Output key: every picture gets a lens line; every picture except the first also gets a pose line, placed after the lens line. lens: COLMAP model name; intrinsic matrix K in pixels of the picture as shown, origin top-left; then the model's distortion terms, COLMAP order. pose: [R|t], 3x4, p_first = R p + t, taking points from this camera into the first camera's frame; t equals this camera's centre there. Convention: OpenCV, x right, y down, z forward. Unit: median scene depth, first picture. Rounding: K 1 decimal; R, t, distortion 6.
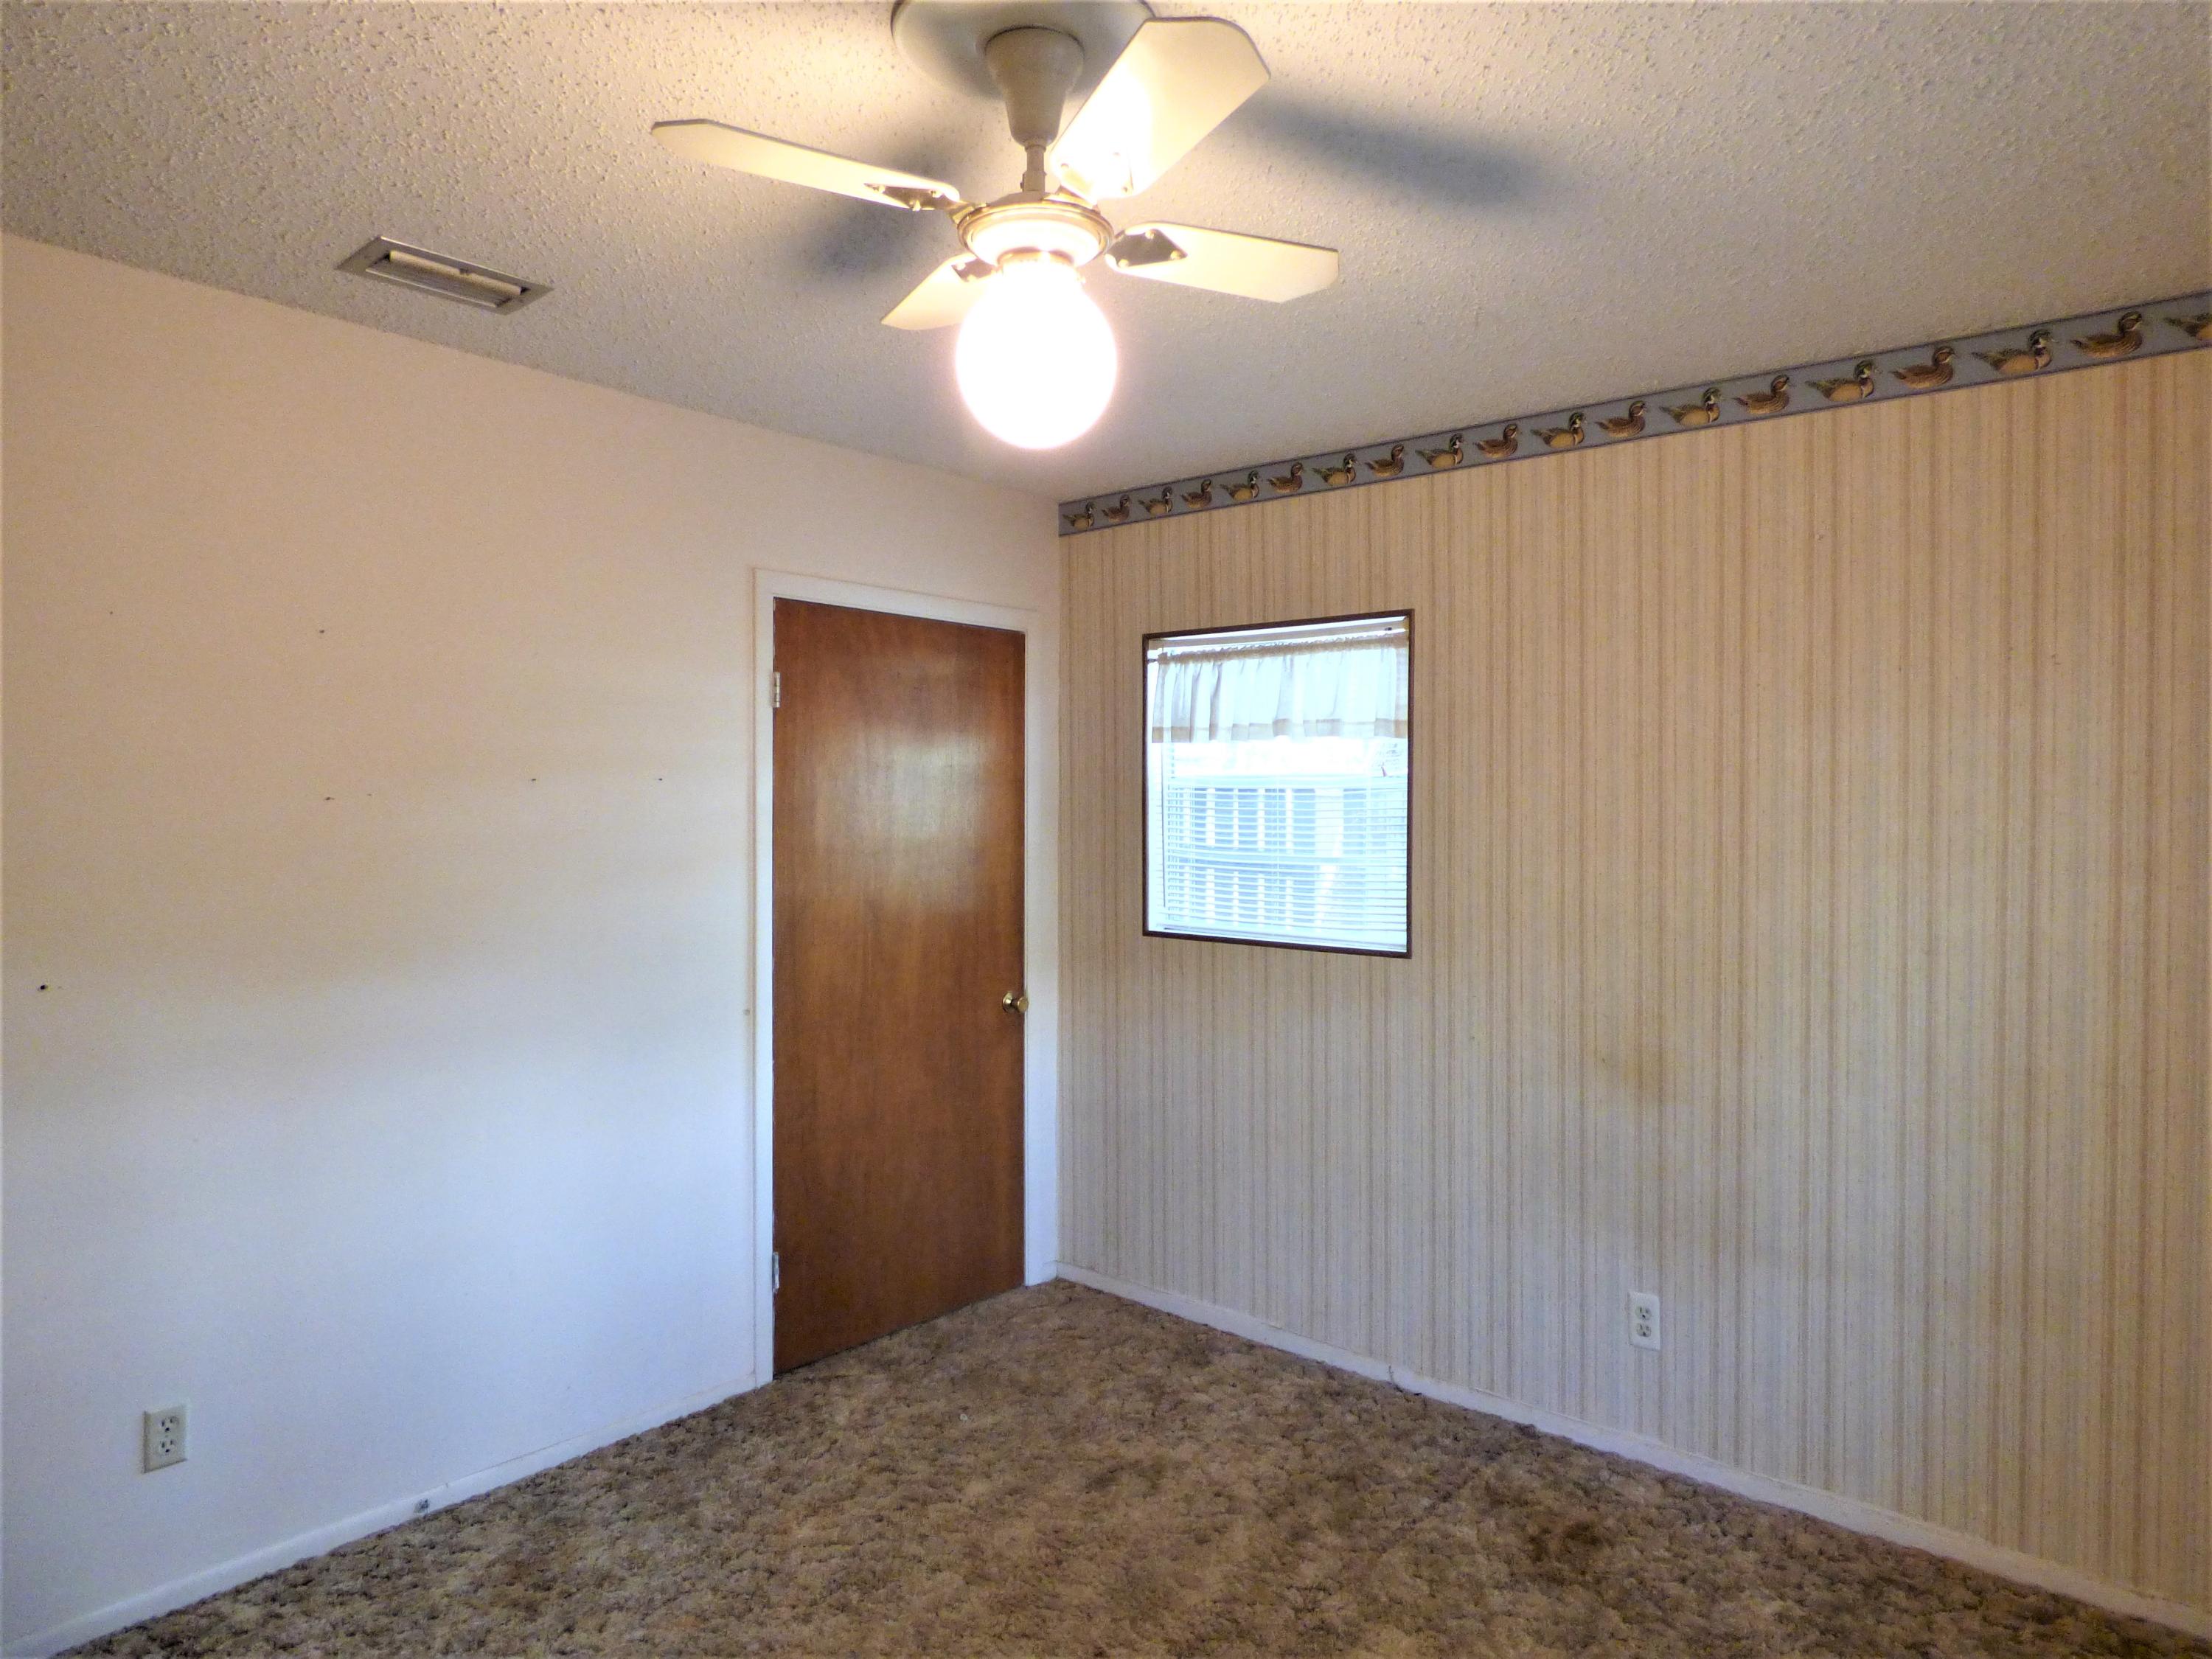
lens RADIAL K [[1332.5, 0, 1114.2], [0, 1332.5, 827.9], [0, 0, 1]] dist [-0.007228, 0.003666]
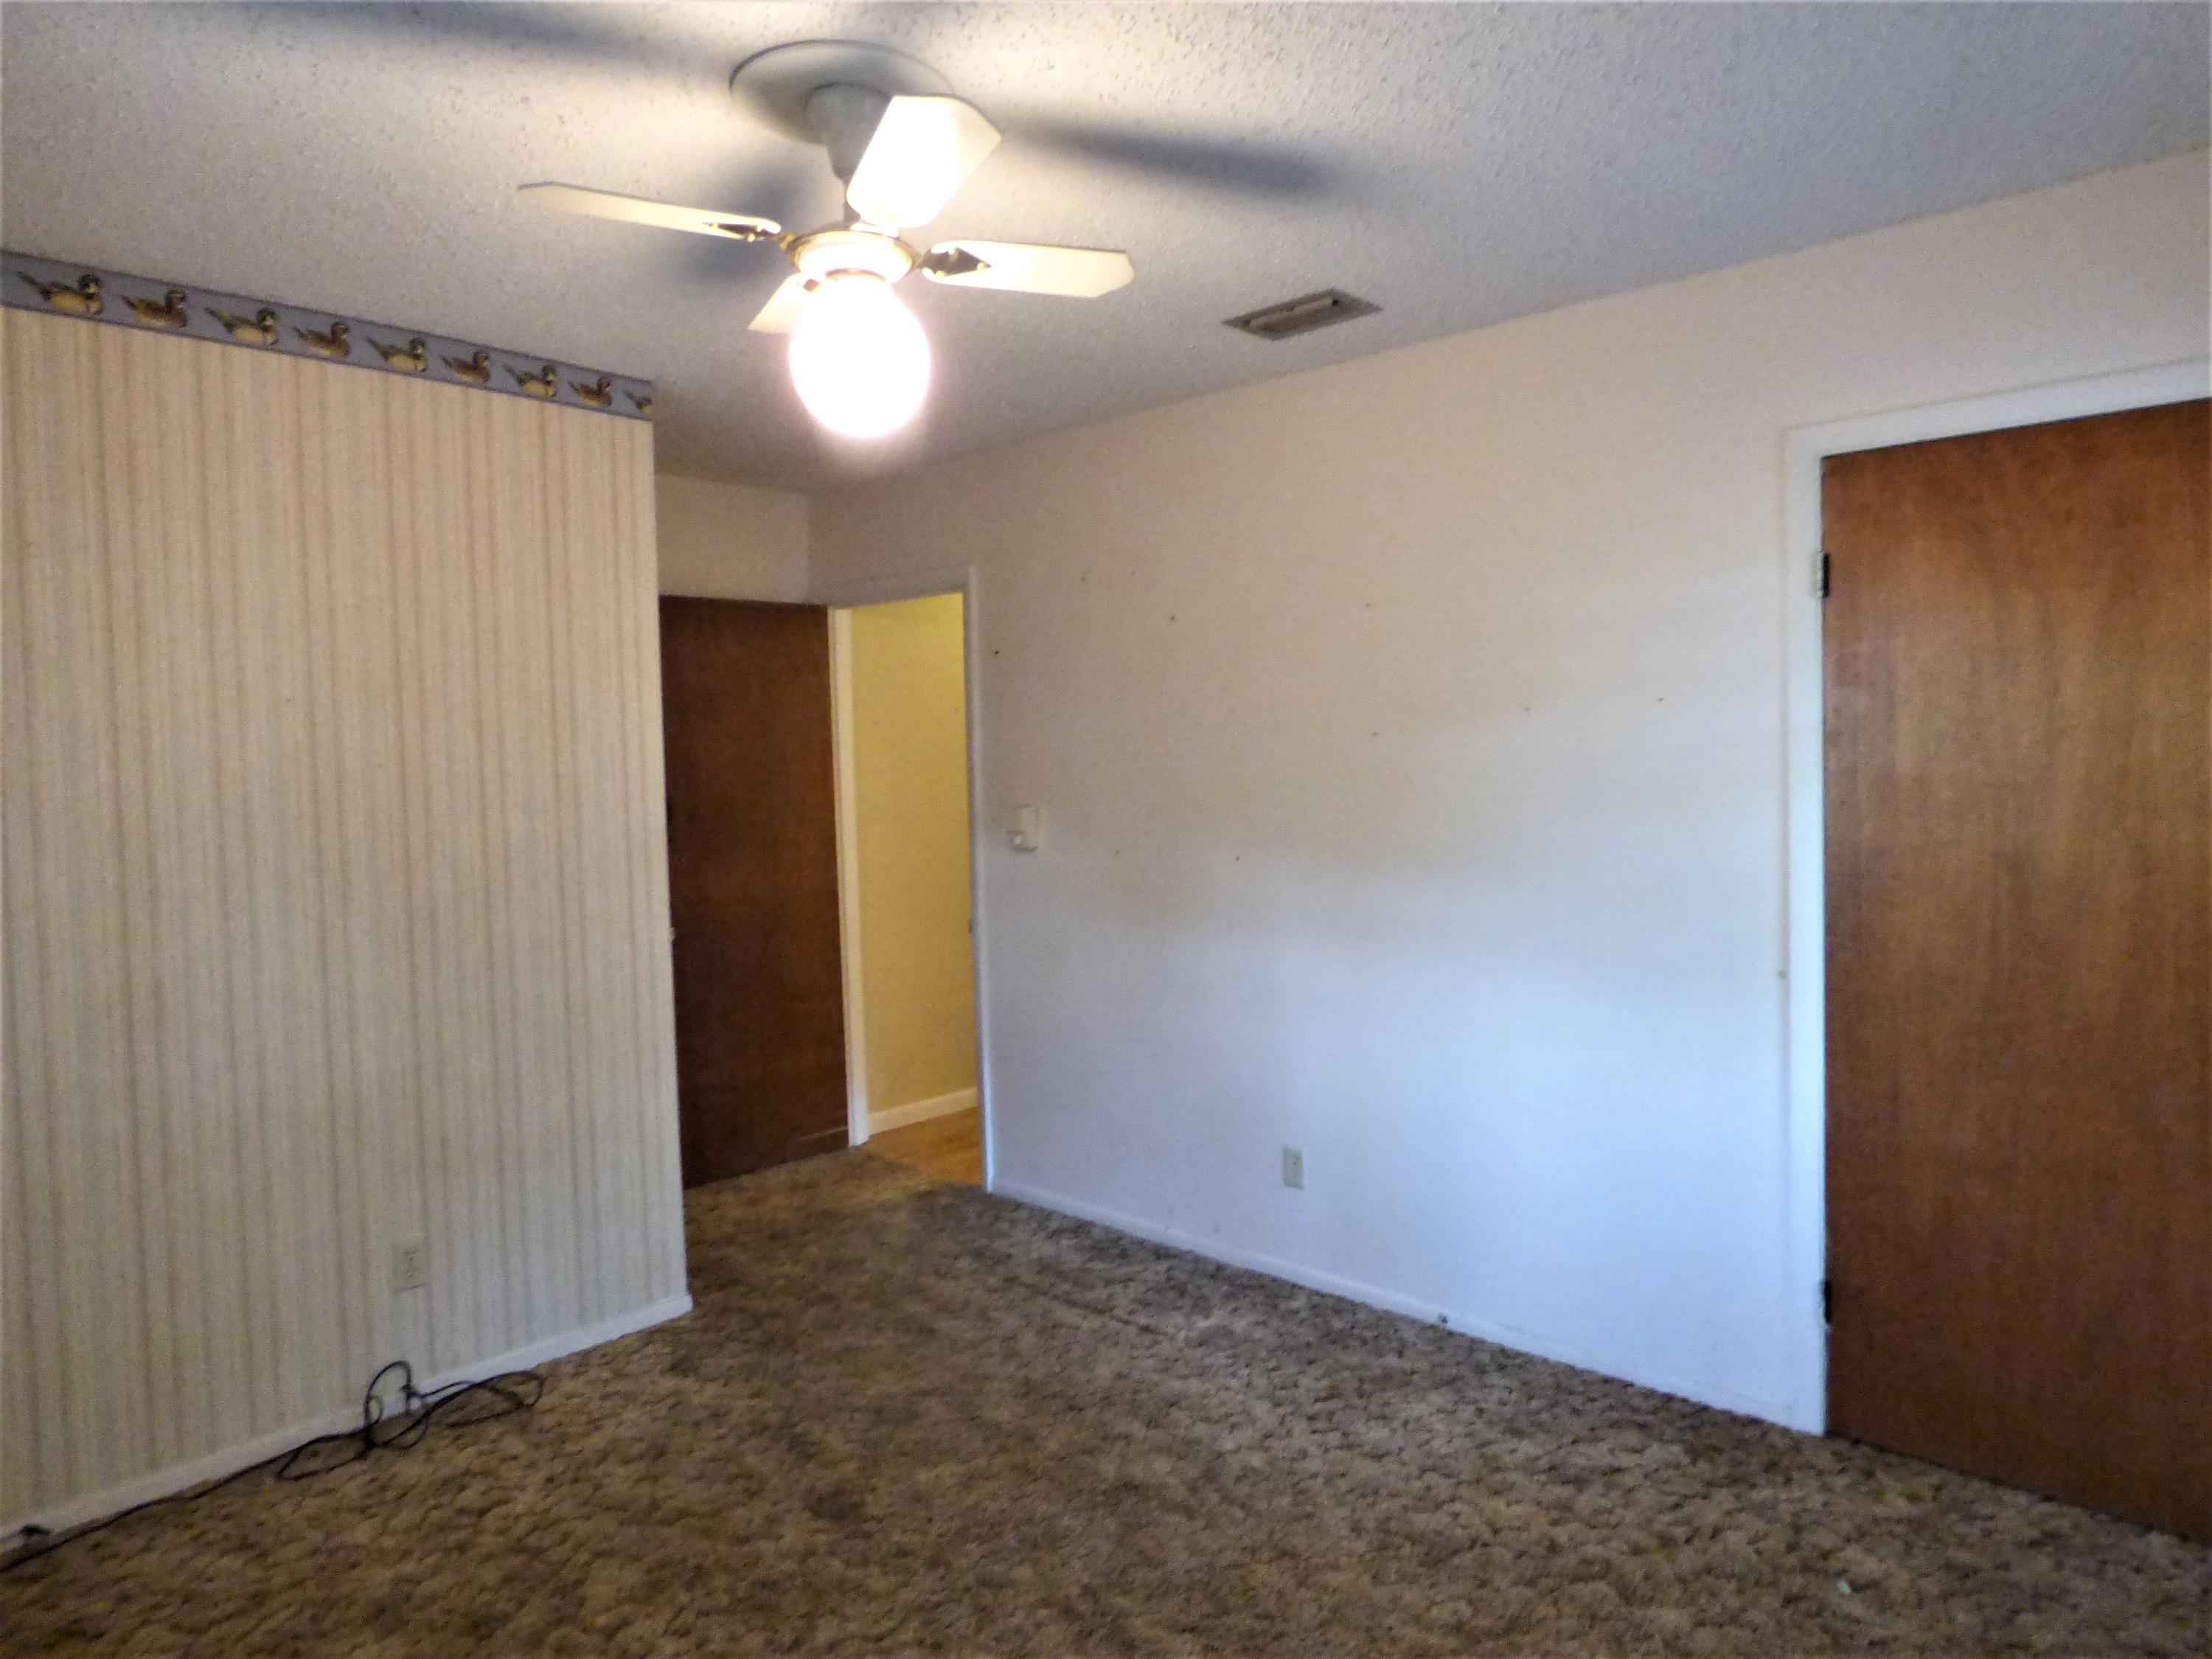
lens RADIAL K [[1332.5, 0, 1114.3], [0, 1332.5, 826.2], [0, 0, 1]] dist [-0.007228, 0.003666]
pose [[-0.025169, 0.042772, -0.998768, 0.626804], [0.011690, 0.999029, 0.042489, 0.008579], [0.999615, -0.010606, -0.025644, 0.688221]]
